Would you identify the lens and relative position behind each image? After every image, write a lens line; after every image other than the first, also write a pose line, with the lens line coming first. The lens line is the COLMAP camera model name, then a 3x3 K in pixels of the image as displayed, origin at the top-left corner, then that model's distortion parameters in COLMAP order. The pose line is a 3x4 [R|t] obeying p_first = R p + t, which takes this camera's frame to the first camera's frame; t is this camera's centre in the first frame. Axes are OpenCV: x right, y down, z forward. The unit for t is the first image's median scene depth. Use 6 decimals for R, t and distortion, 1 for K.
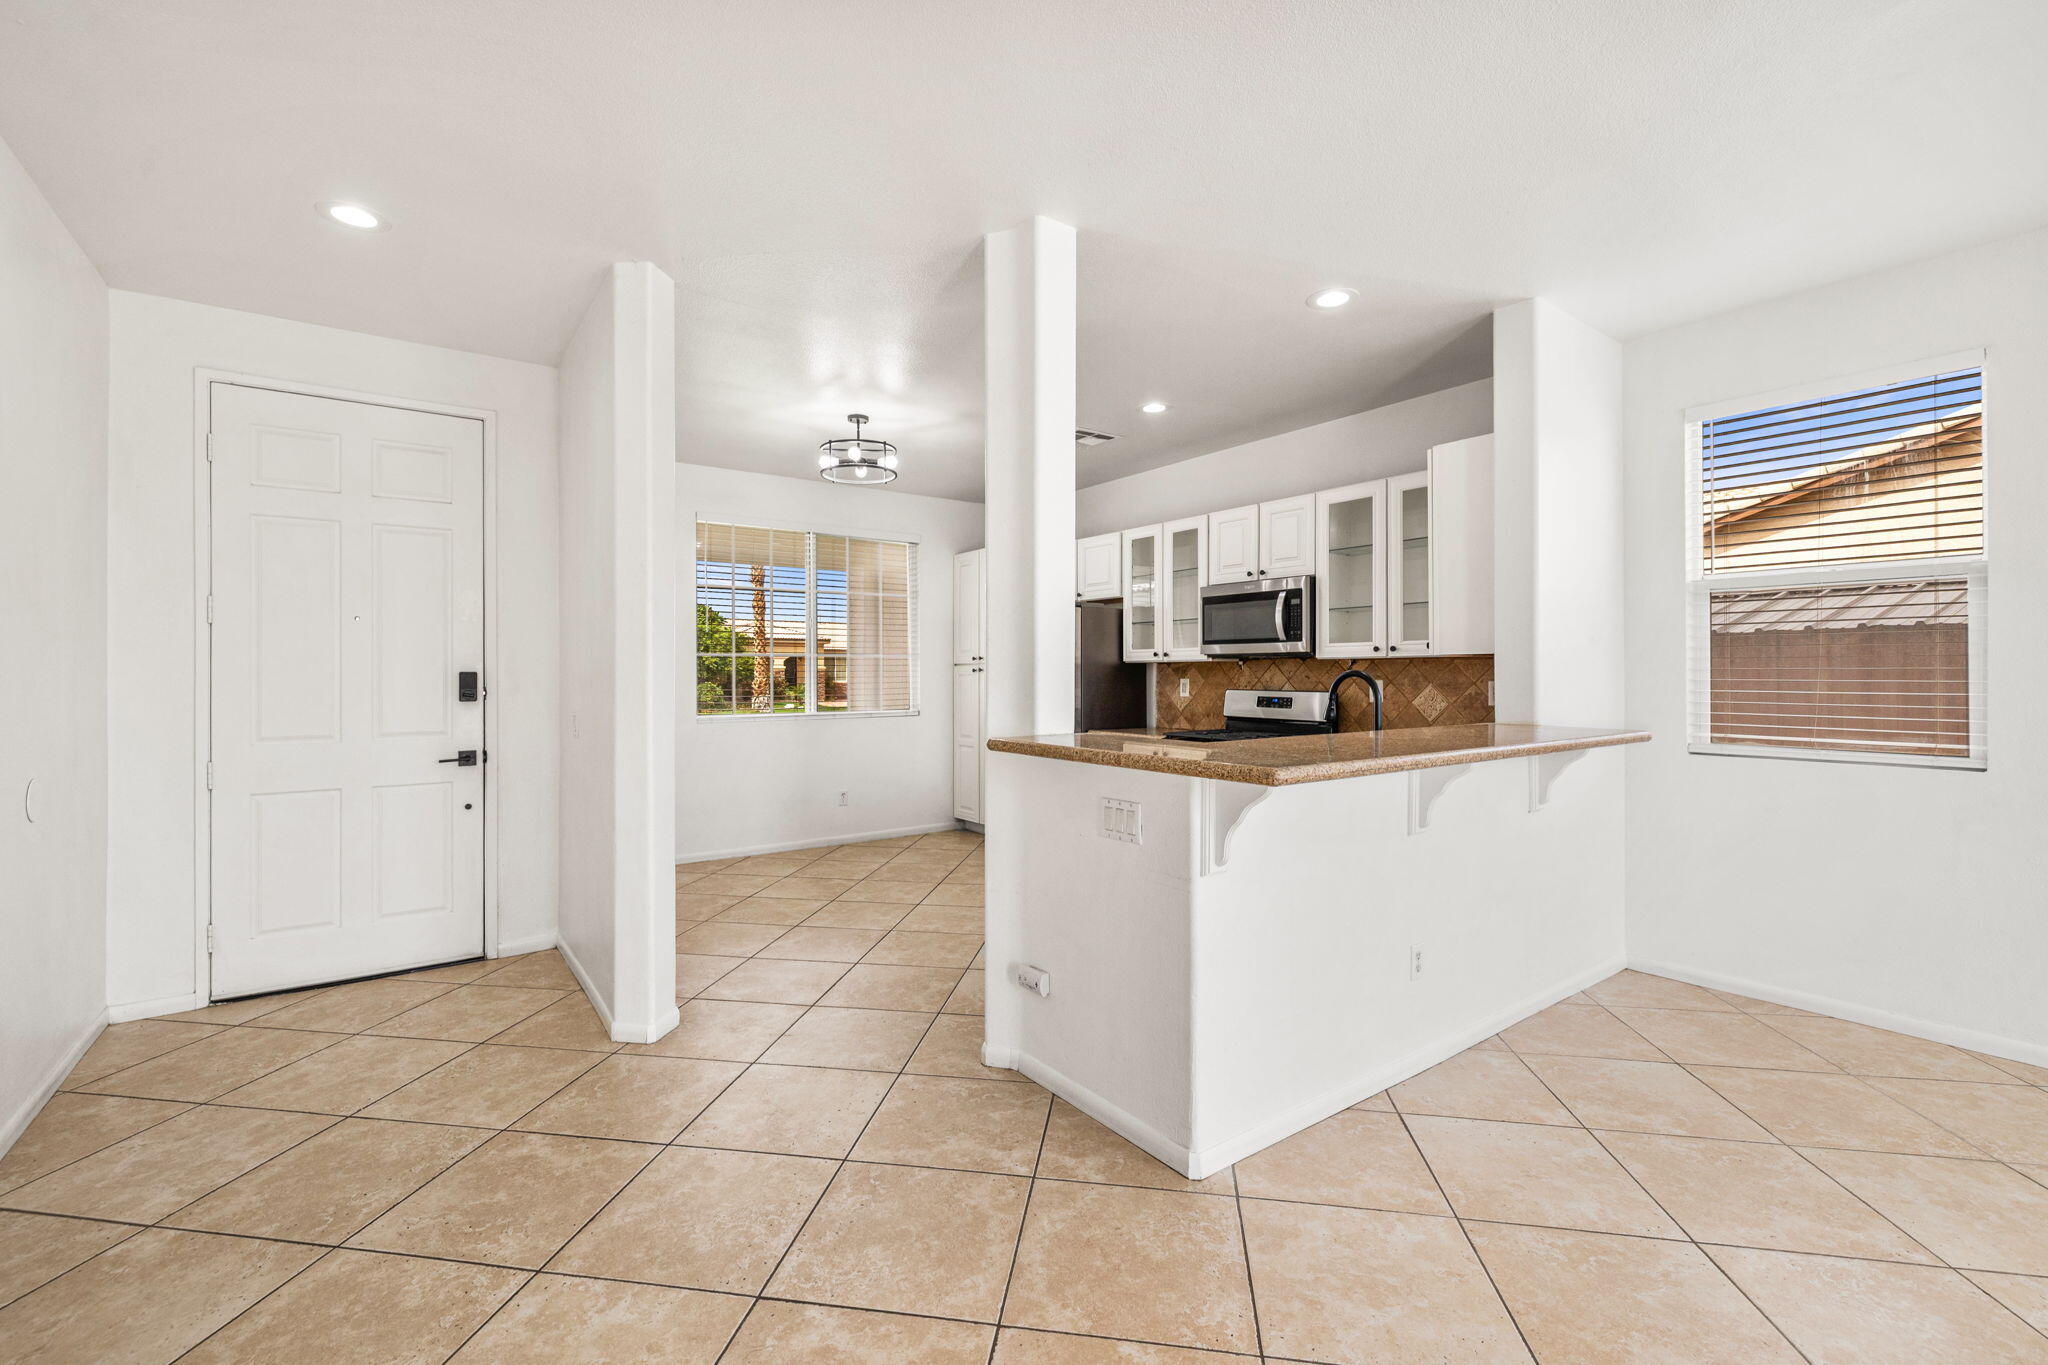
lens RADIAL K [[865.7, 0, 1021.5], [0, 865.7, 679.3], [0, 0, 1]] dist [0.001724, -0.000280]
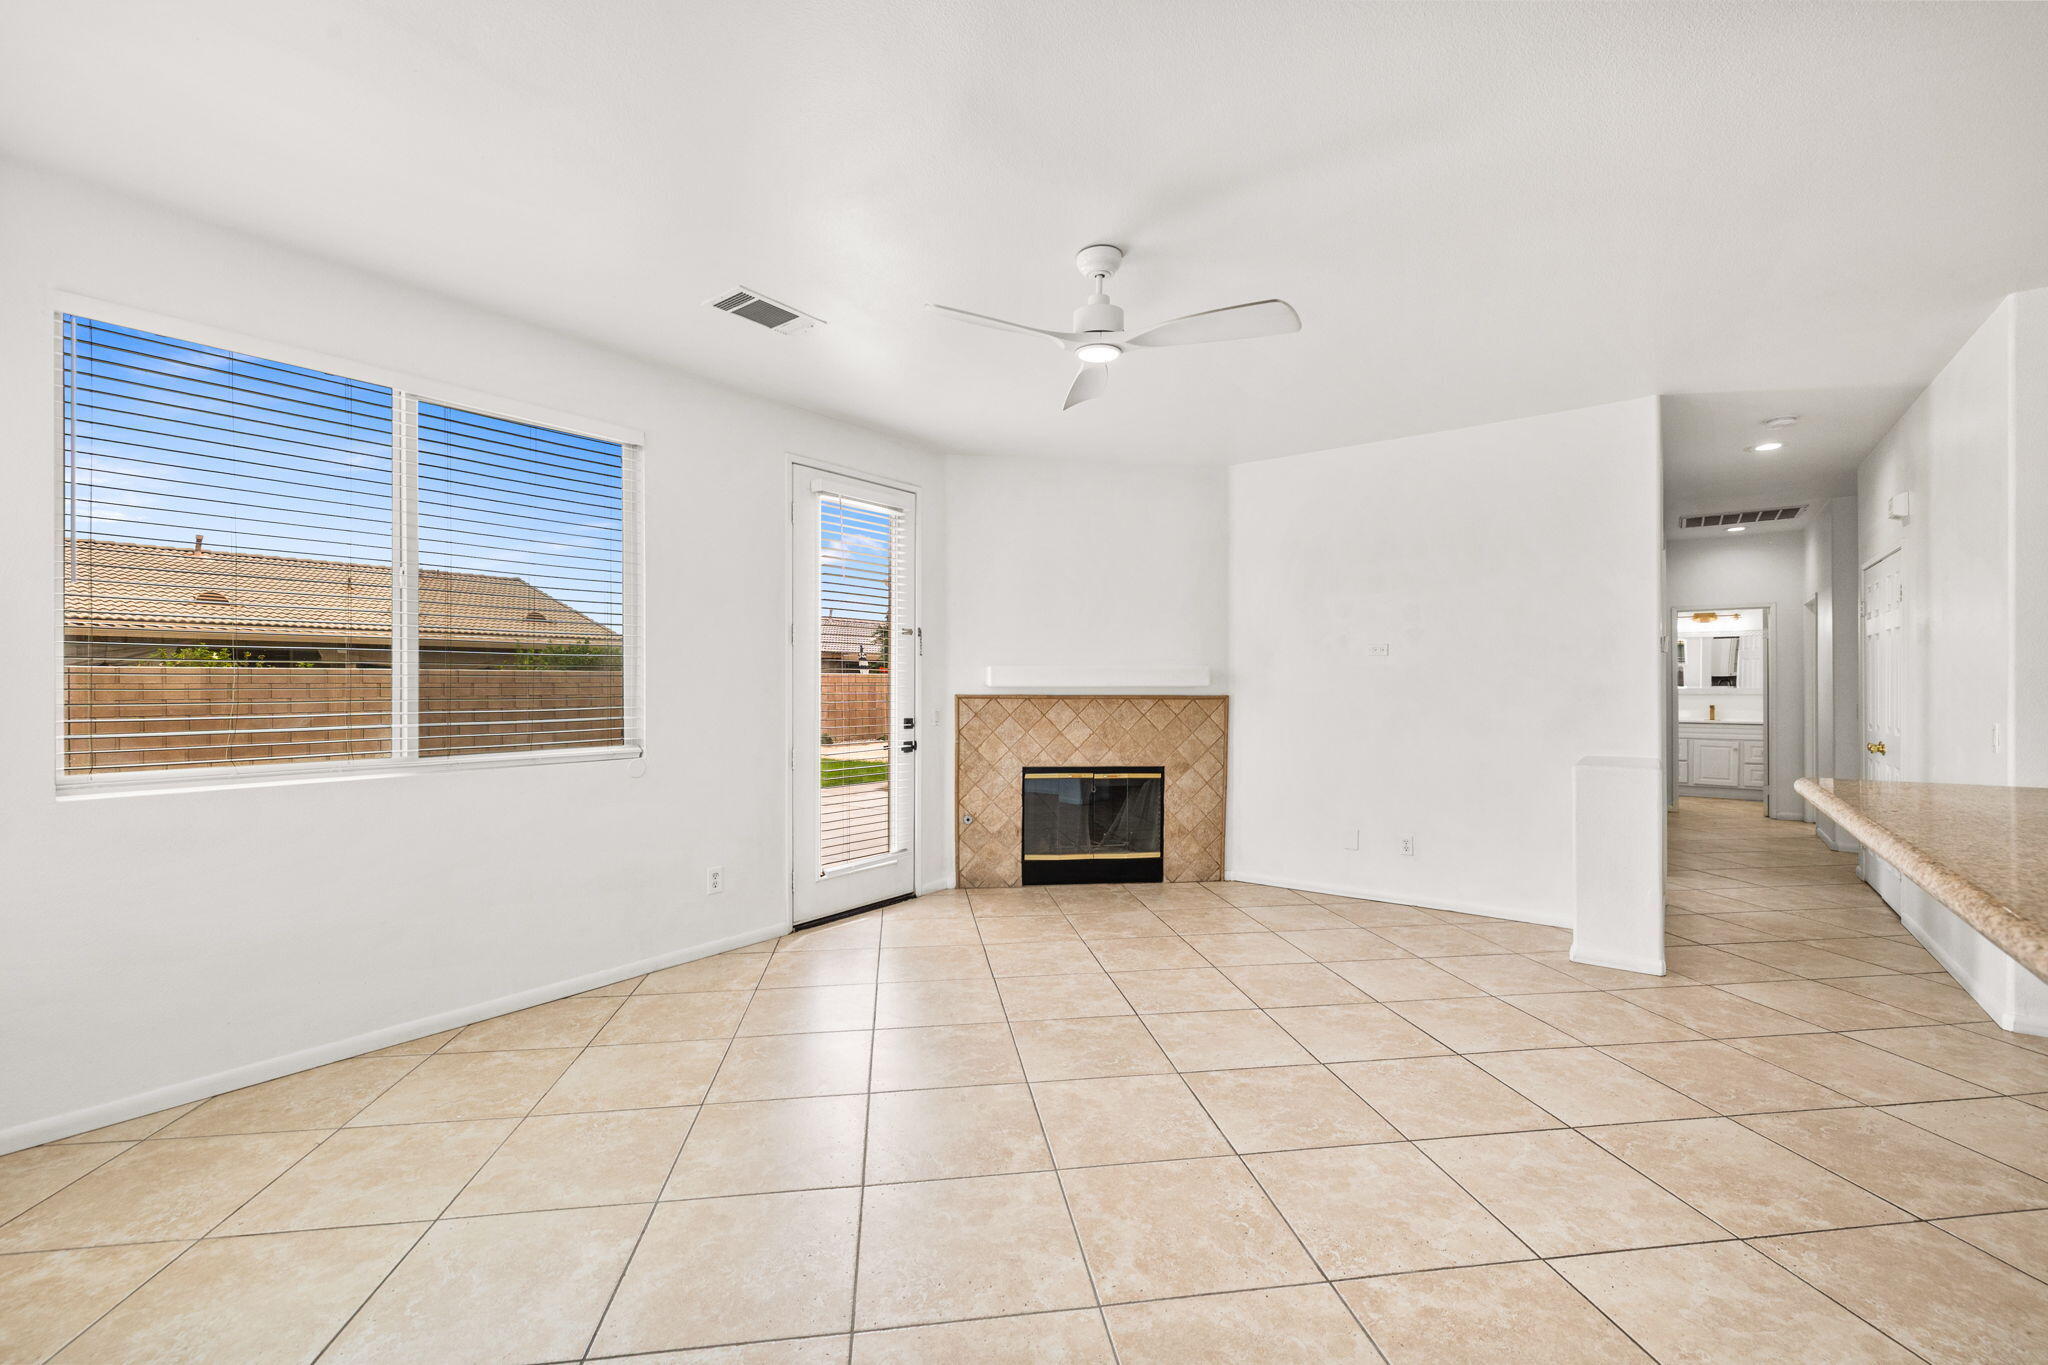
lens RADIAL K [[865.7, 0, 1021.5], [0, 865.7, 679.3], [0, 0, 1]] dist [0.001724, -0.000280]
pose [[-0.955893, -0.000305, -0.293716, 0.616972], [-0.000352, 1.000000, 0.000107, -0.006467], [0.293716, 0.000205, -0.955893, 0.714657]]
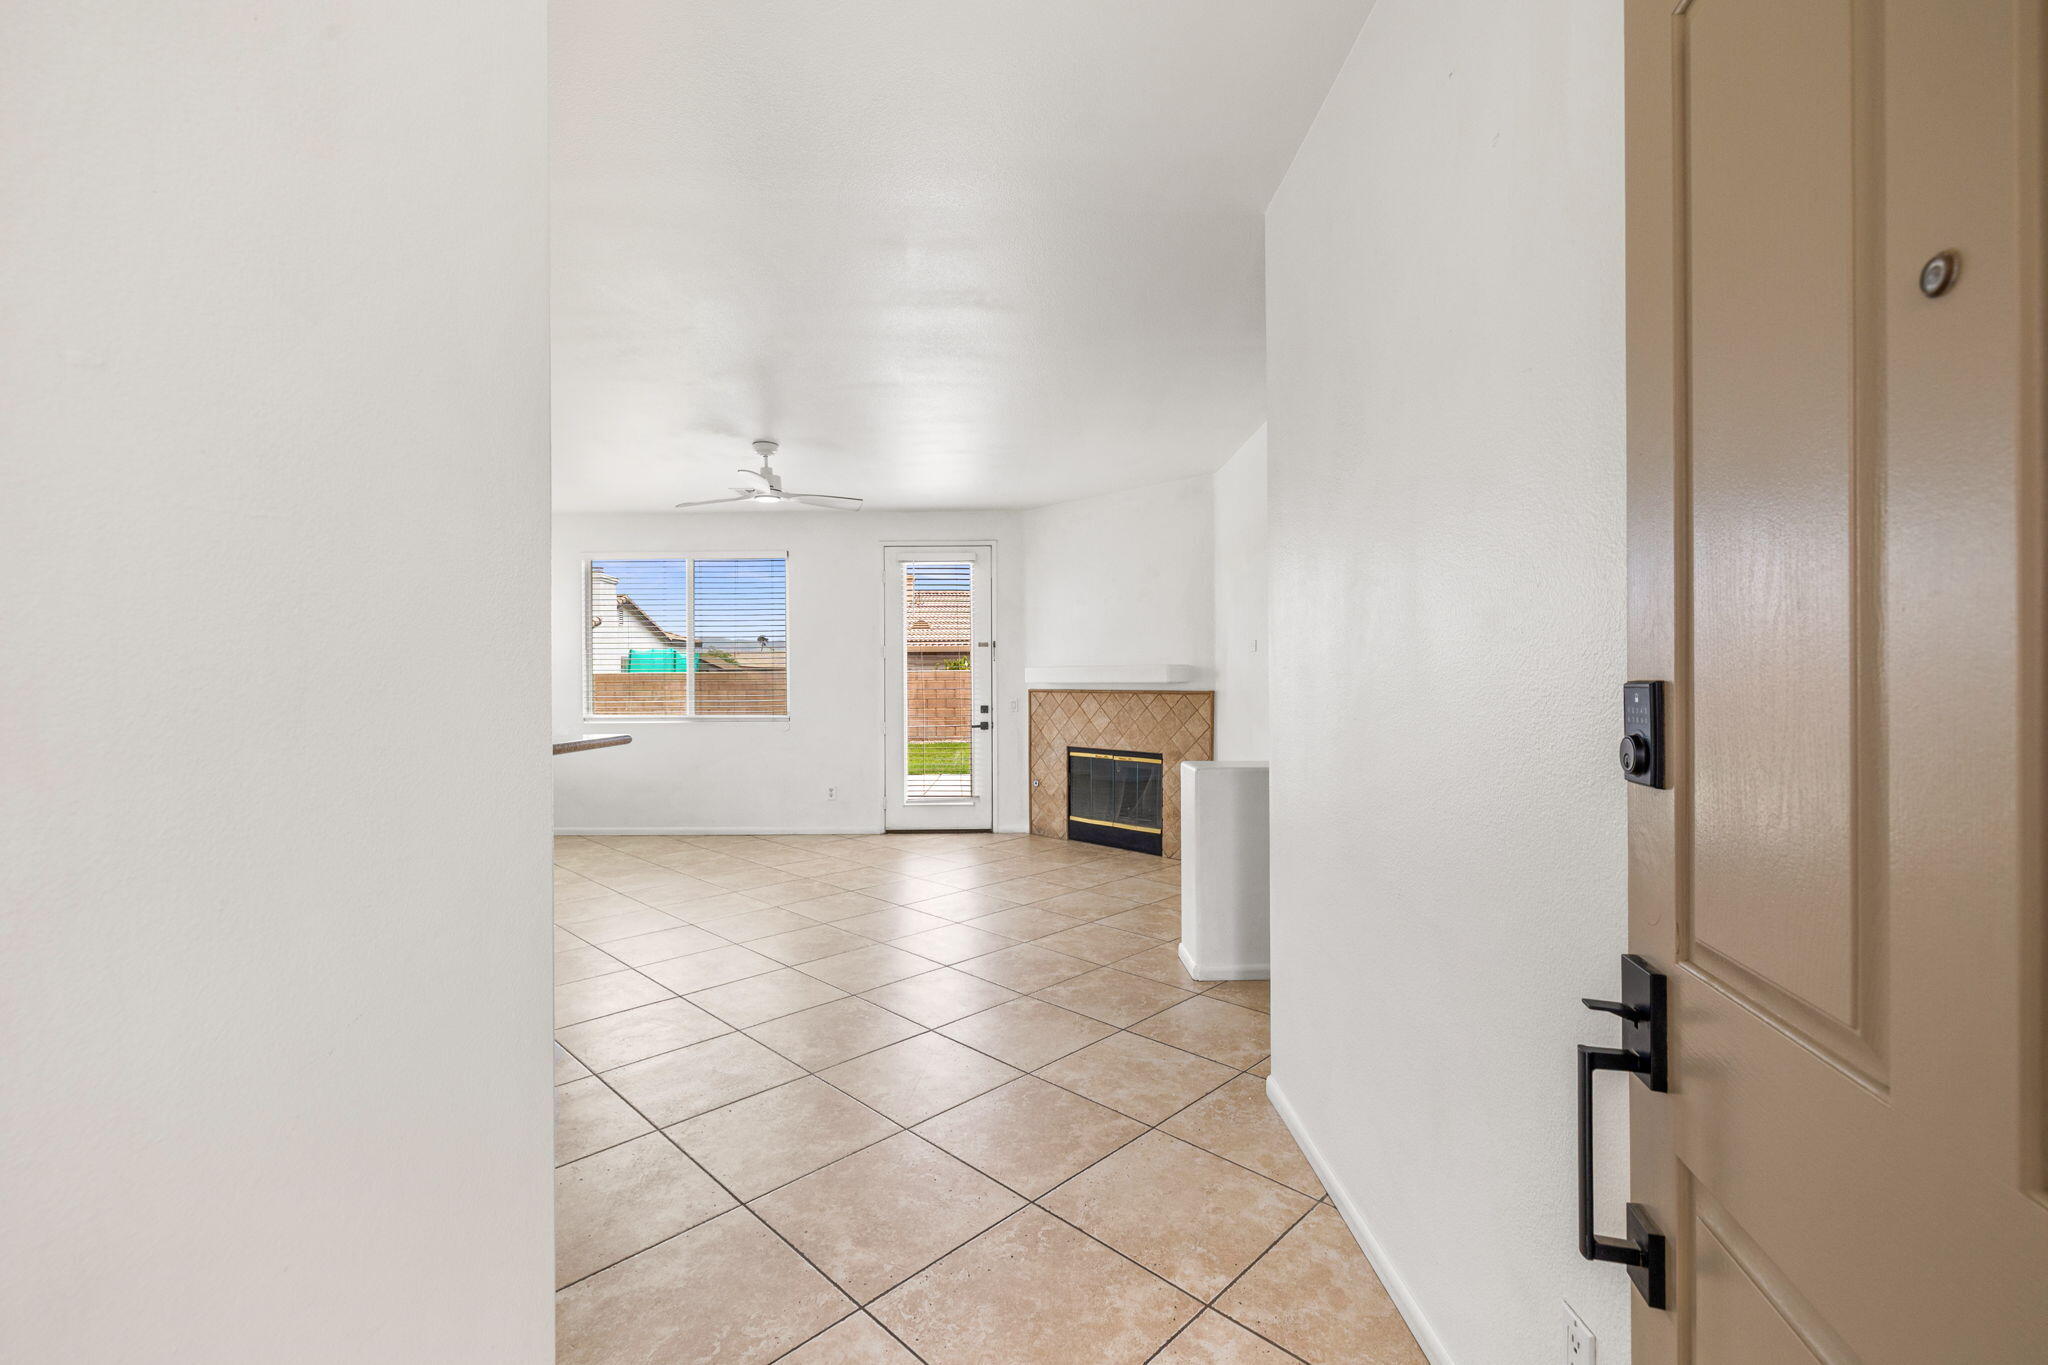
lens RADIAL K [[865.7, 0, 1021.5], [0, 865.7, 679.3], [0, 0, 1]] dist [0.001724, -0.000280]
pose [[-0.811057, 0.006706, 0.584929, -0.645827], [0.008243, 0.999966, -0.000035, -0.002879], [-0.584909, 0.004793, -0.811084, 0.858588]]
